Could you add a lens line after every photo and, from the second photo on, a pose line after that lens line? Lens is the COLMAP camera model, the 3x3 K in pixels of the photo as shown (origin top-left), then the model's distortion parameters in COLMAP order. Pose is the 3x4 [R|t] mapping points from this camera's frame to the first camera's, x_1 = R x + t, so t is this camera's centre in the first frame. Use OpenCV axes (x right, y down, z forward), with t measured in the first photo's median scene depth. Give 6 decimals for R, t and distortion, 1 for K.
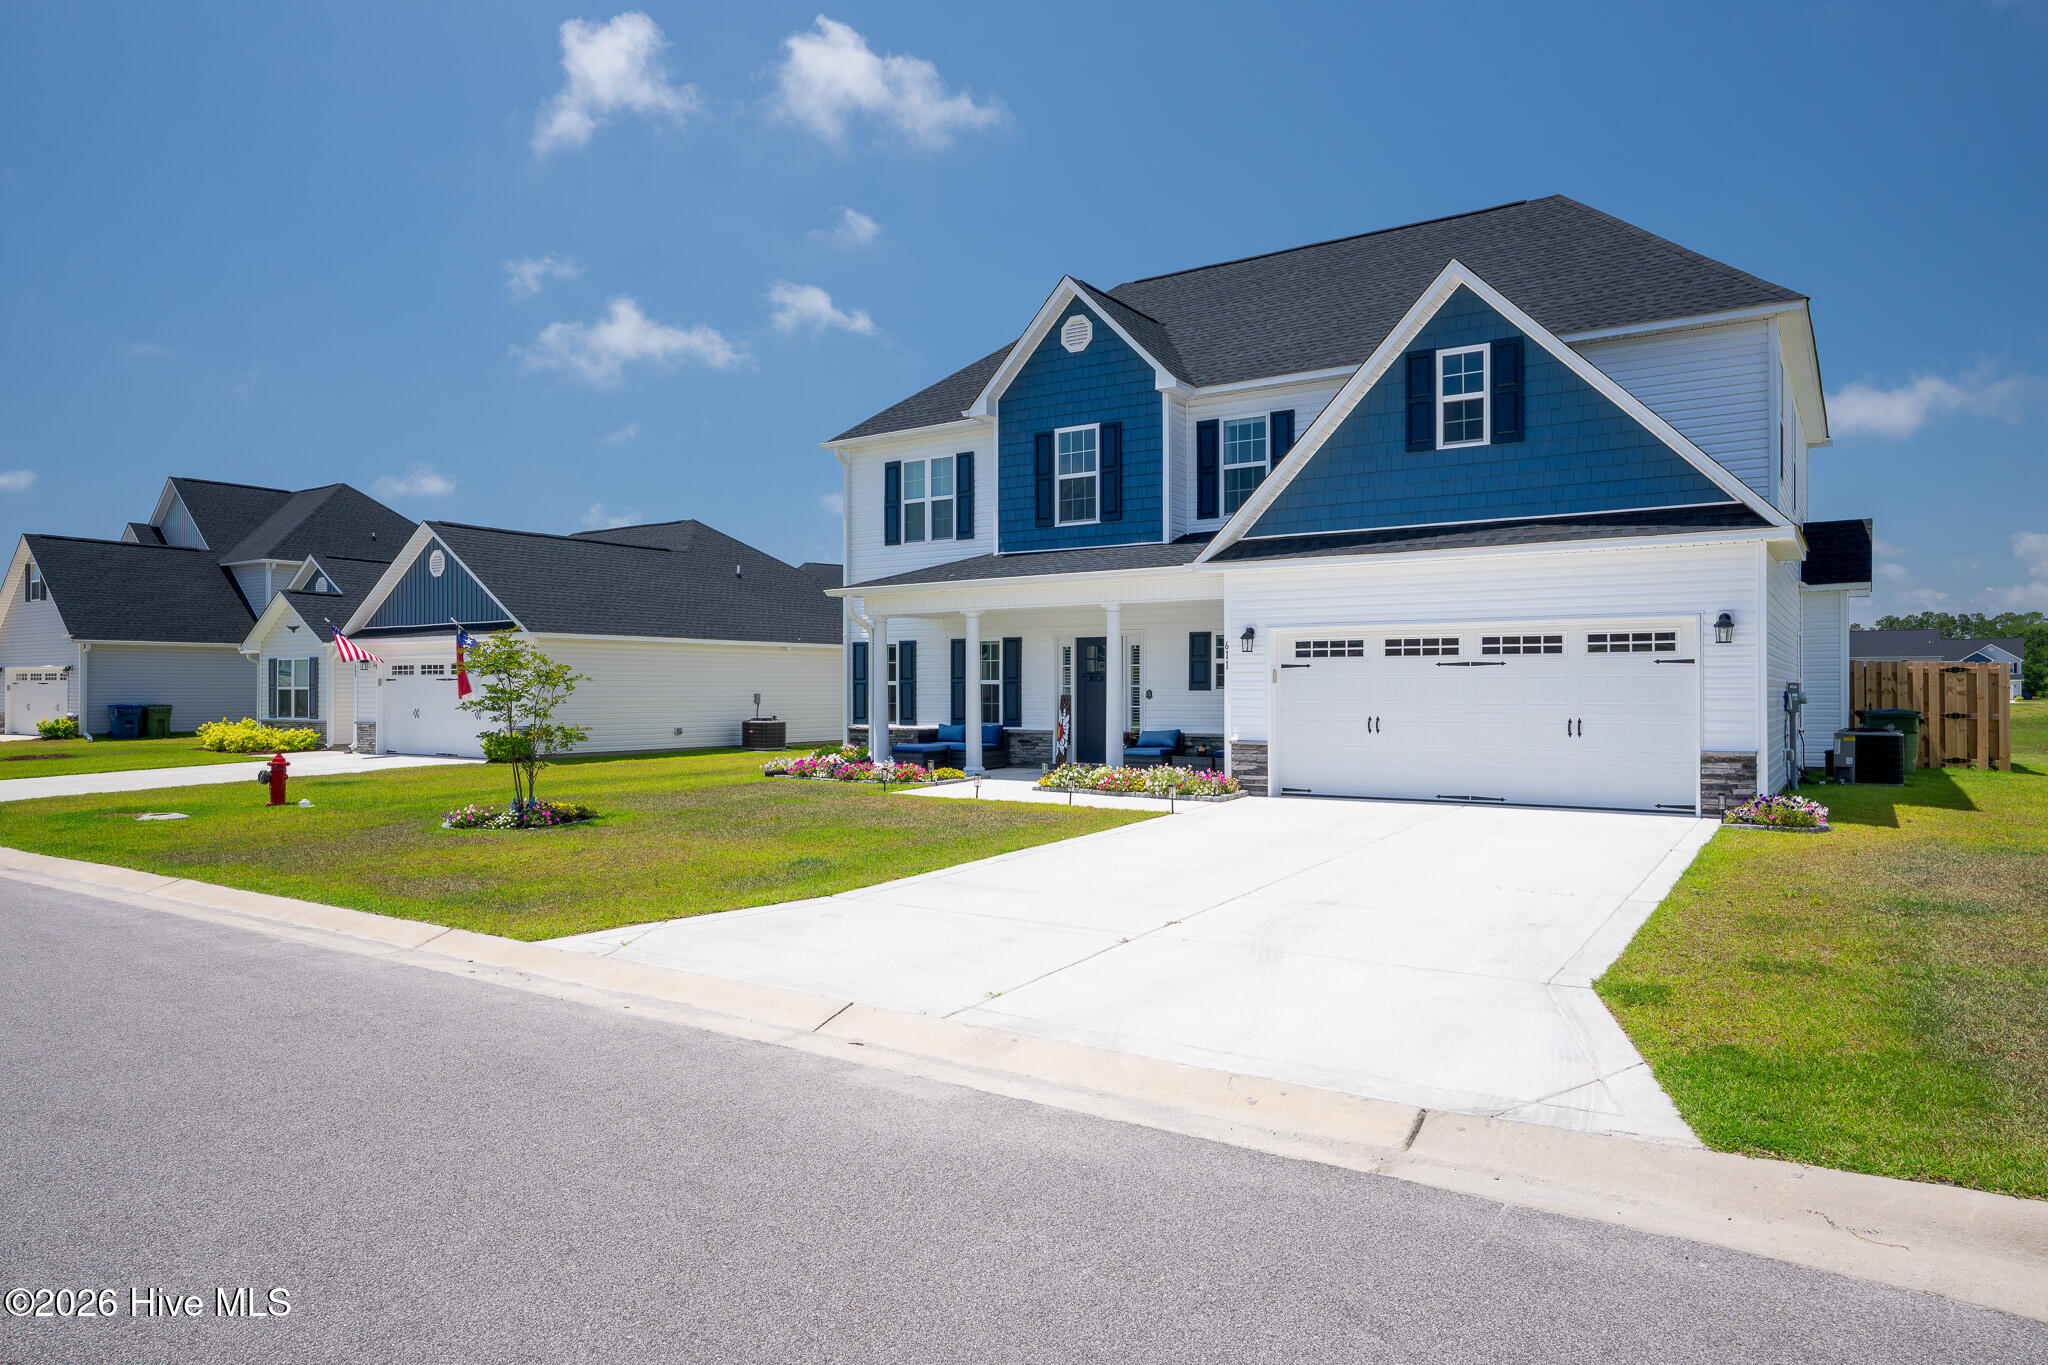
lens RADIAL K [[1264.9, 0, 1024.0], [0, 1264.9, 682.5], [0, 0, 1]] dist [-0.004083, 0.000397]
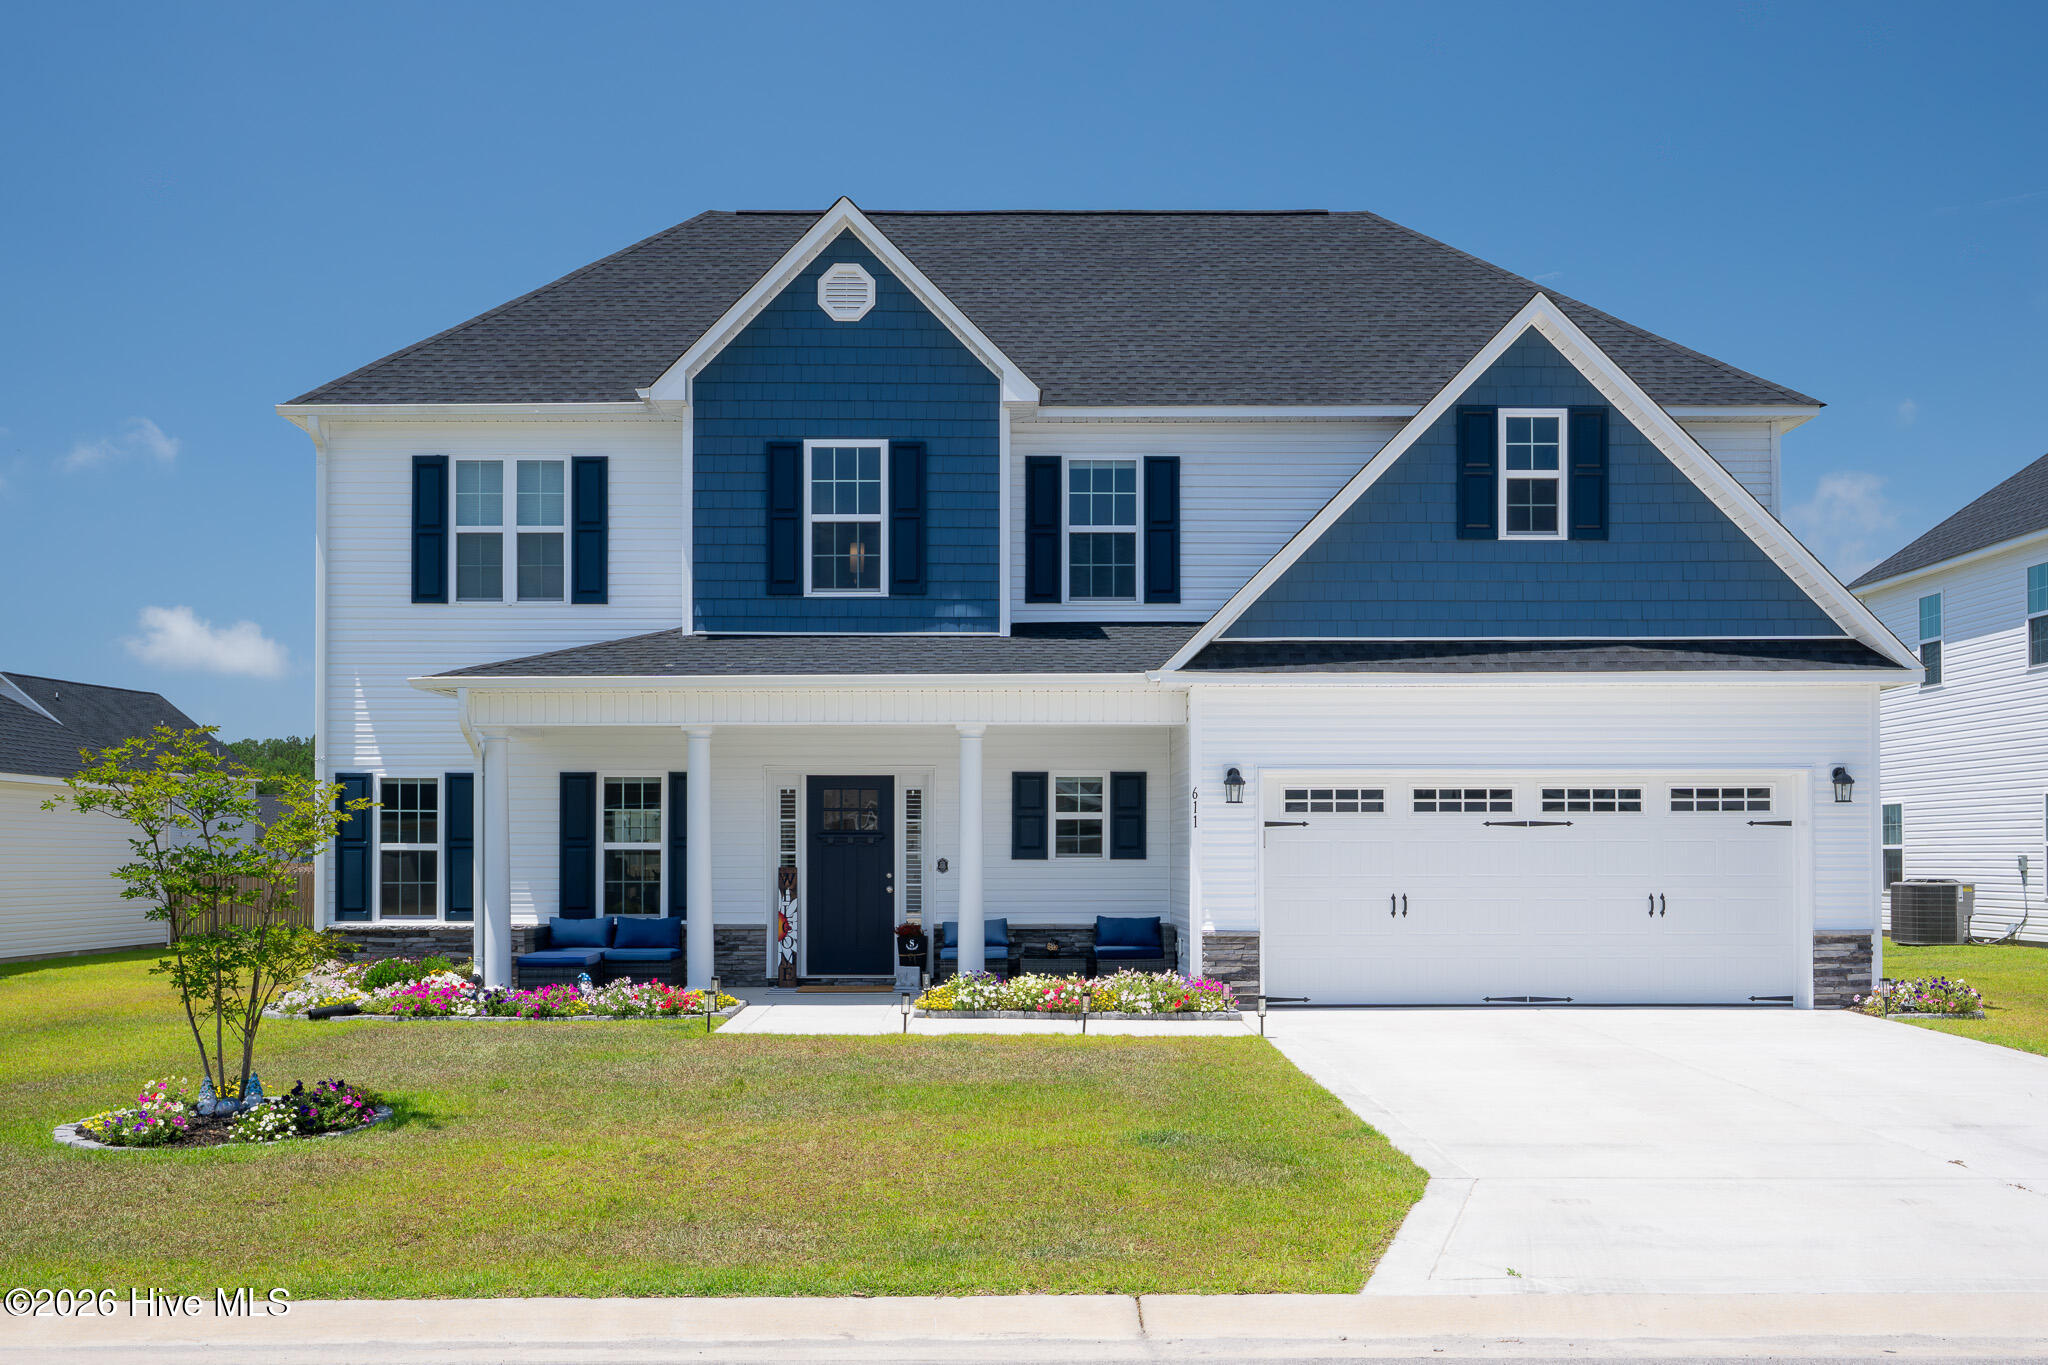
lens RADIAL K [[1936.2, 0, 993.1], [0, 1936.2, 832.8], [0, 0, 1]] dist [0.028145, 0.012562]
pose [[0.825906, 0.009726, 0.563724, -0.447427], [-0.002966, 0.999912, -0.012905, 0.005367], [-0.563800, 0.008986, 0.825862, 0.166099]]
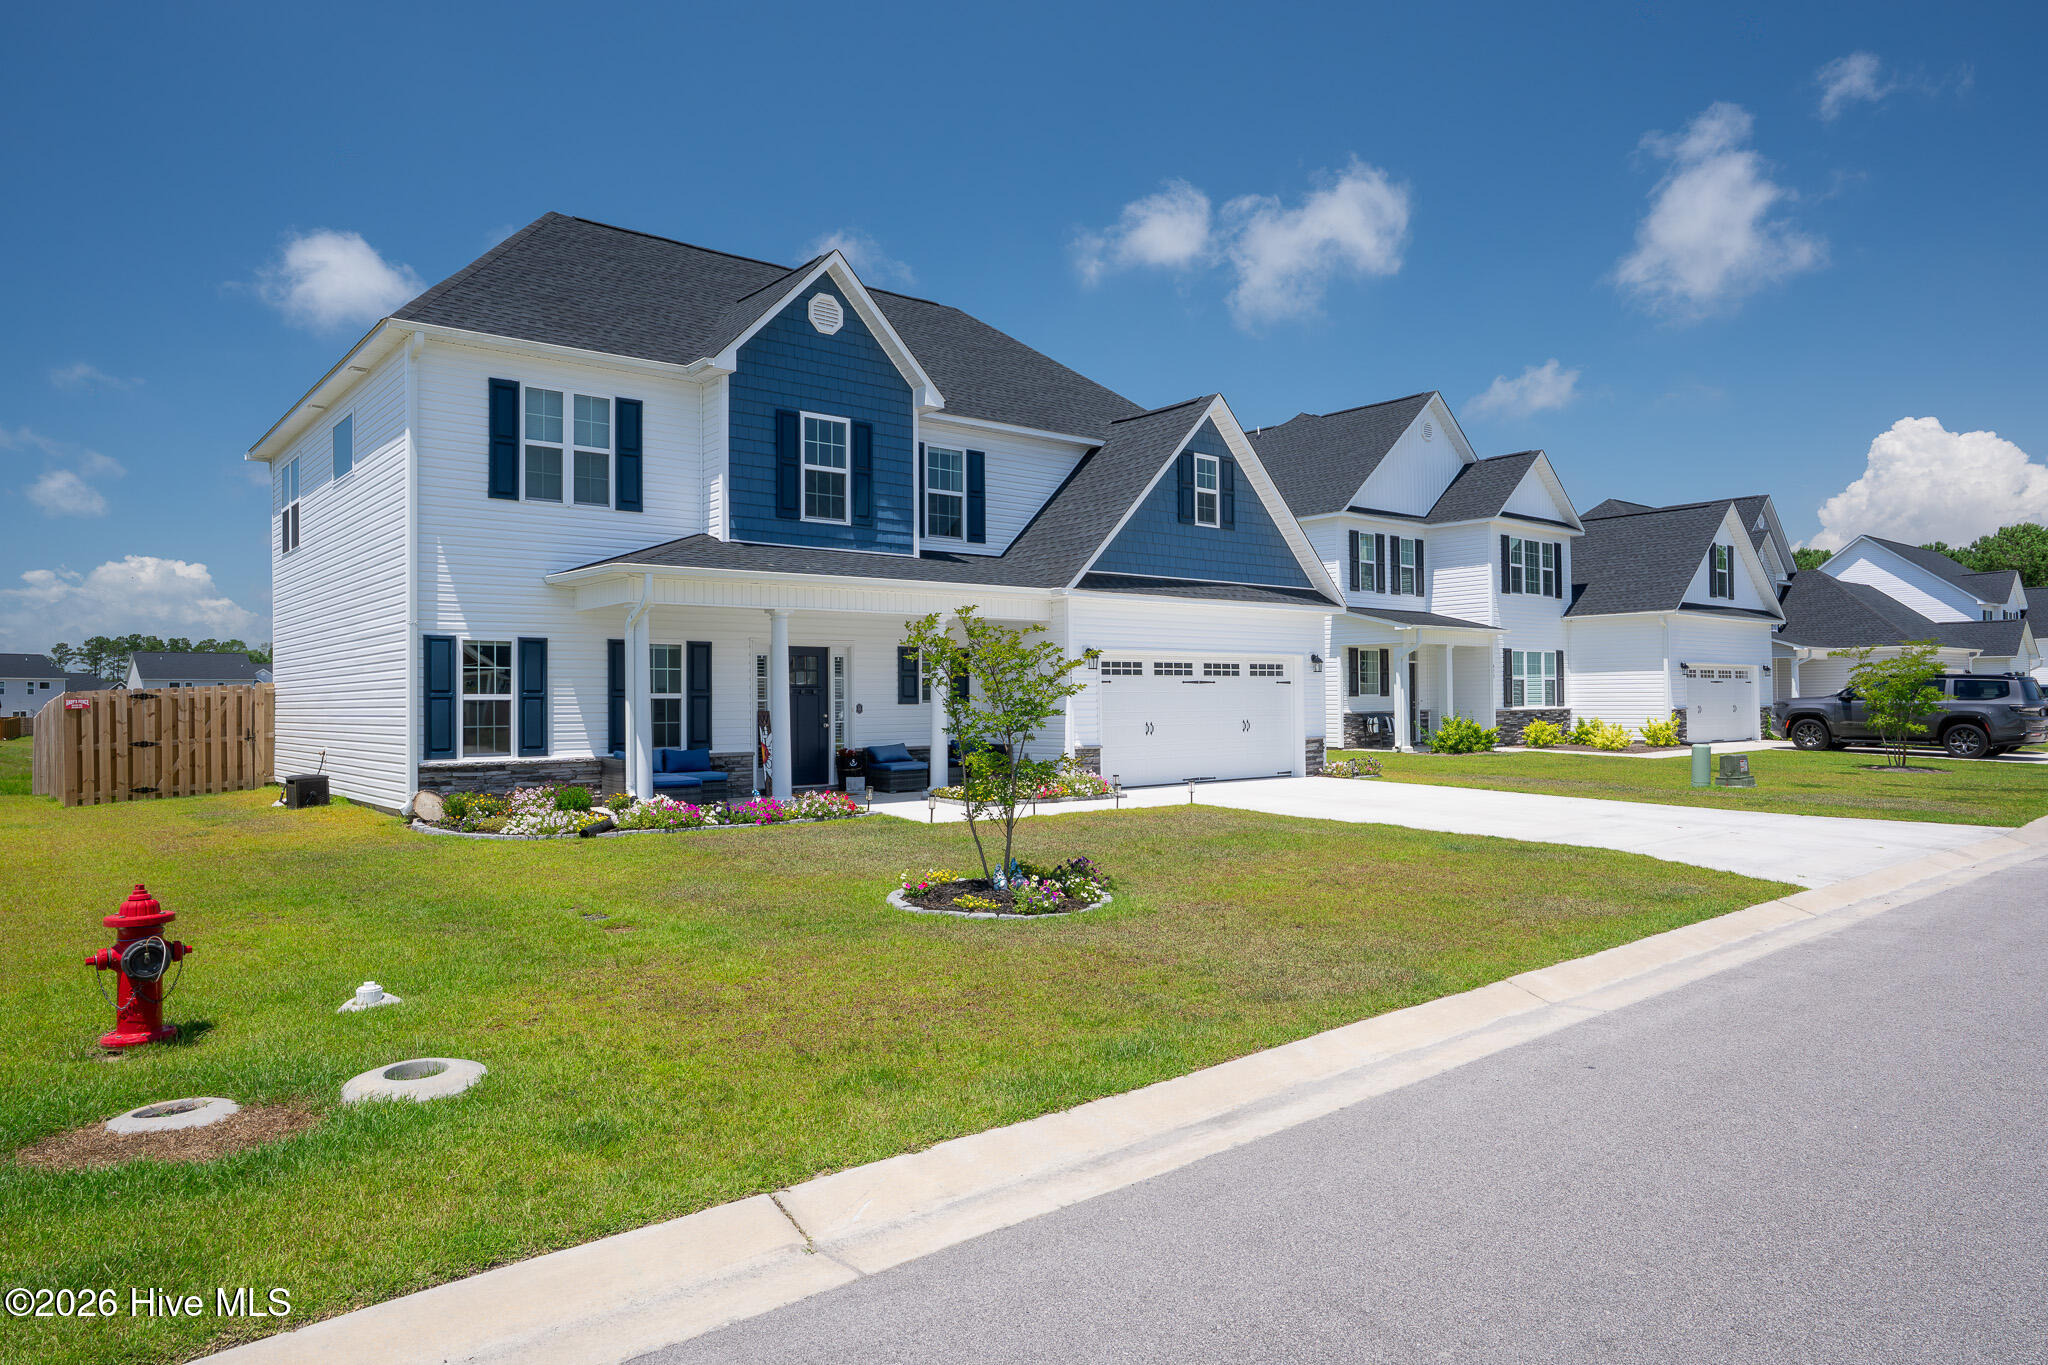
lens RADIAL K [[1264.9, 0, 1024.0], [0, 1264.9, 682.5], [0, 0, 1]] dist [-0.004083, 0.000397]
pose [[0.277025, 0.014912, 0.960747, -0.804952], [0.004706, 0.999847, -0.016876, 0.006393], [-0.960851, 0.009196, 0.276913, 0.622116]]
